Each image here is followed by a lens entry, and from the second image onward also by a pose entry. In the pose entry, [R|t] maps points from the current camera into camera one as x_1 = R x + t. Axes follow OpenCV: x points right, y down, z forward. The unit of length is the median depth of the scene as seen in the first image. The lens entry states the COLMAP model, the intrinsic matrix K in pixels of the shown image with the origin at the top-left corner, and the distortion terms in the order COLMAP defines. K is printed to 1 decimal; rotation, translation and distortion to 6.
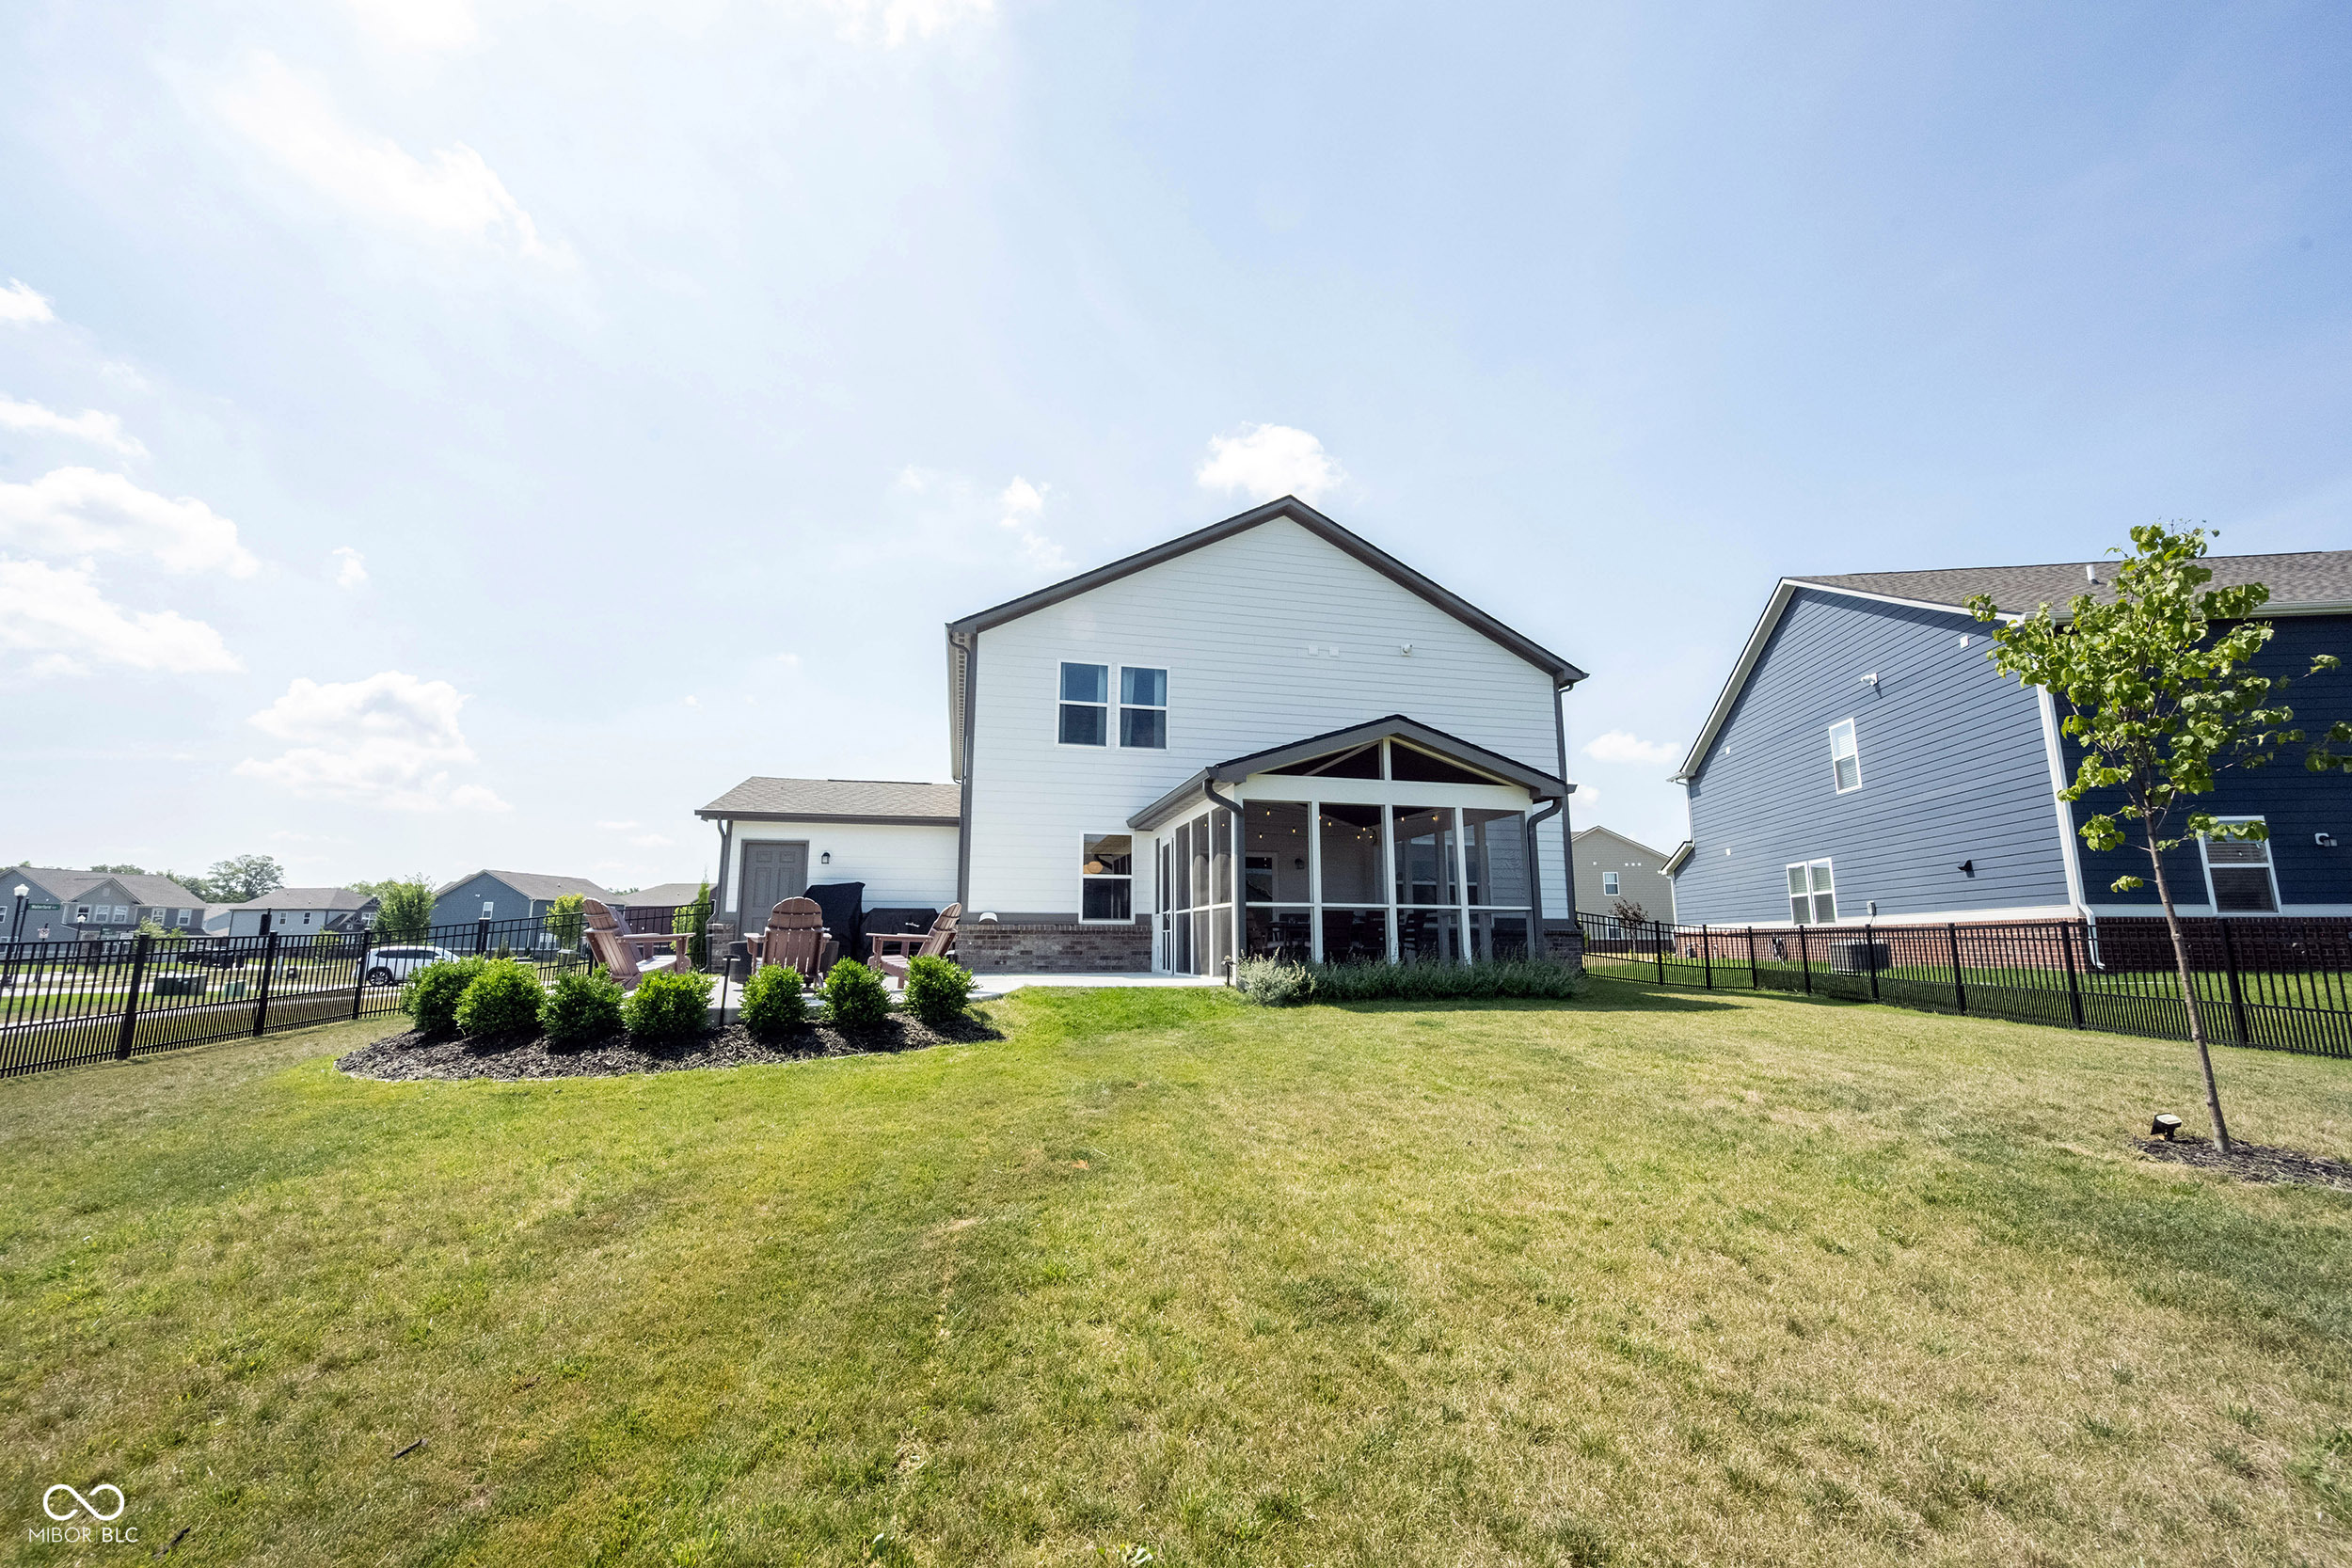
lens RADIAL K [[935.8, 0, 1165.3], [0, 935.8, 785.4], [0, 0, 1]] dist [-0.000248, 0.000078]
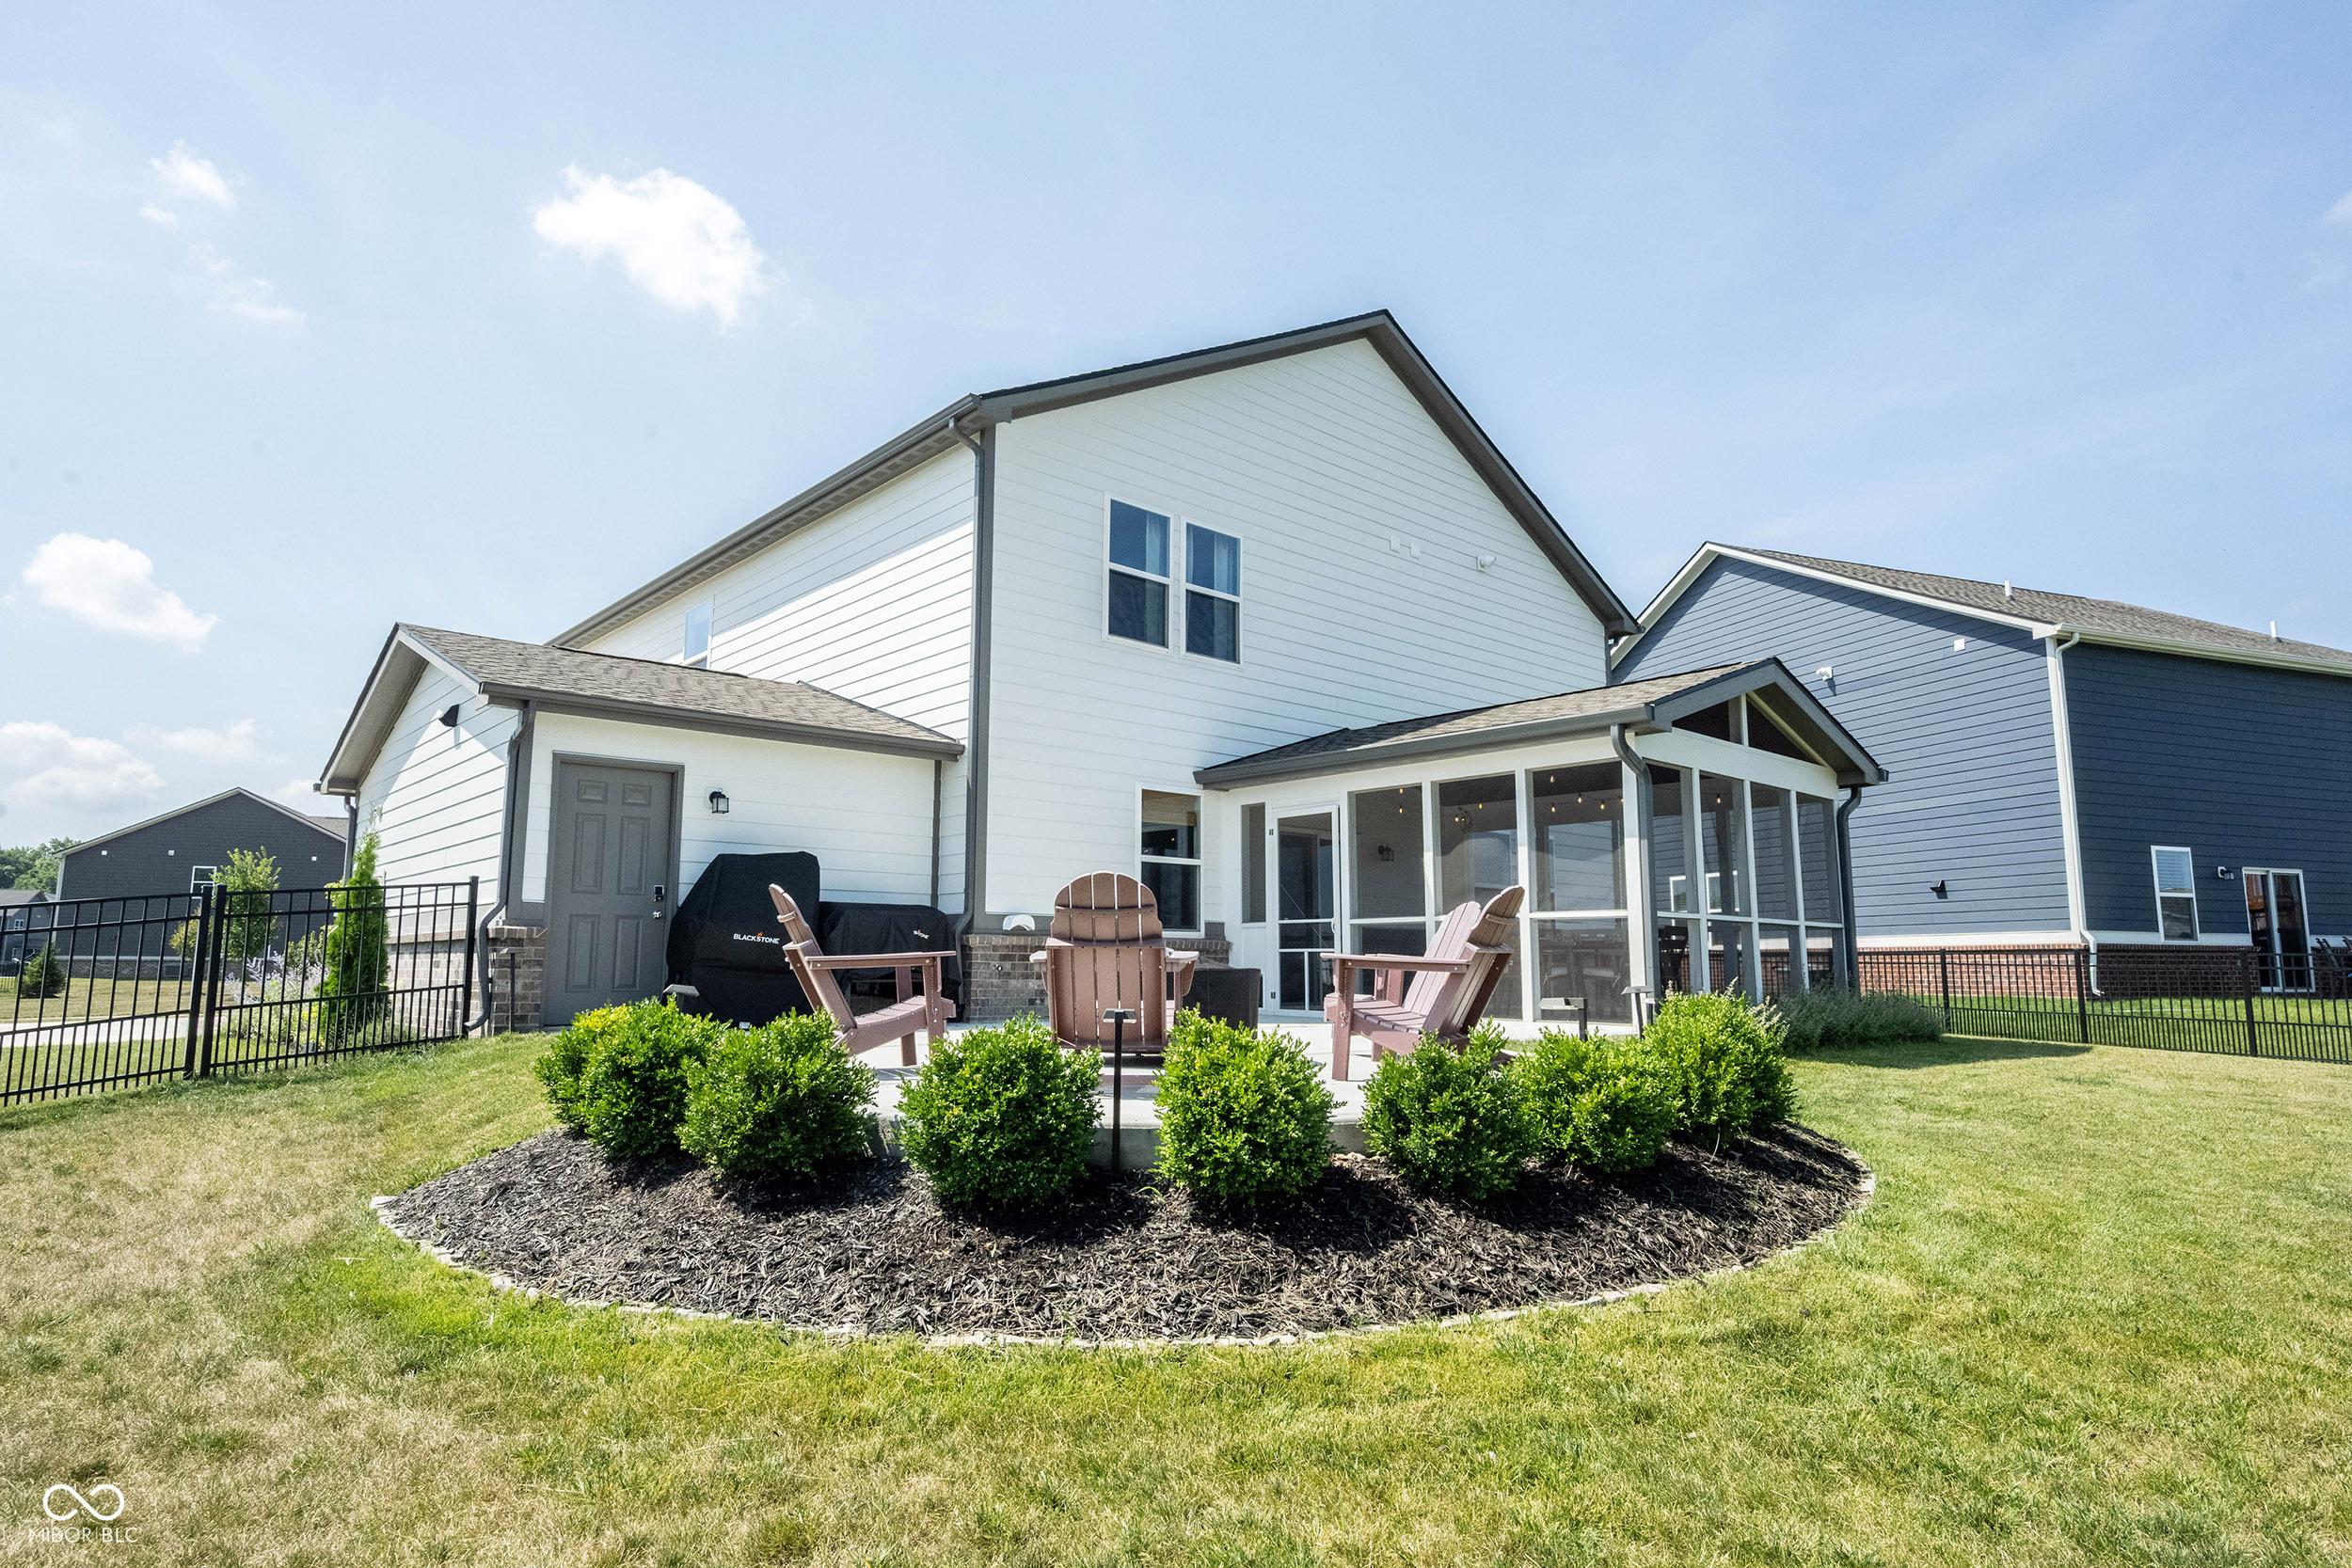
lens RADIAL K [[1330.2, 0, 1176.2], [0, 1330.2, 789.9], [0, 0, 1]] dist [0.001998, -0.000327]
pose [[0.870979, 0.066667, 0.486775, -0.488520], [-0.084232, 0.996344, 0.014260, 0.038664], [-0.484045, -0.053422, 0.873411, 0.238823]]
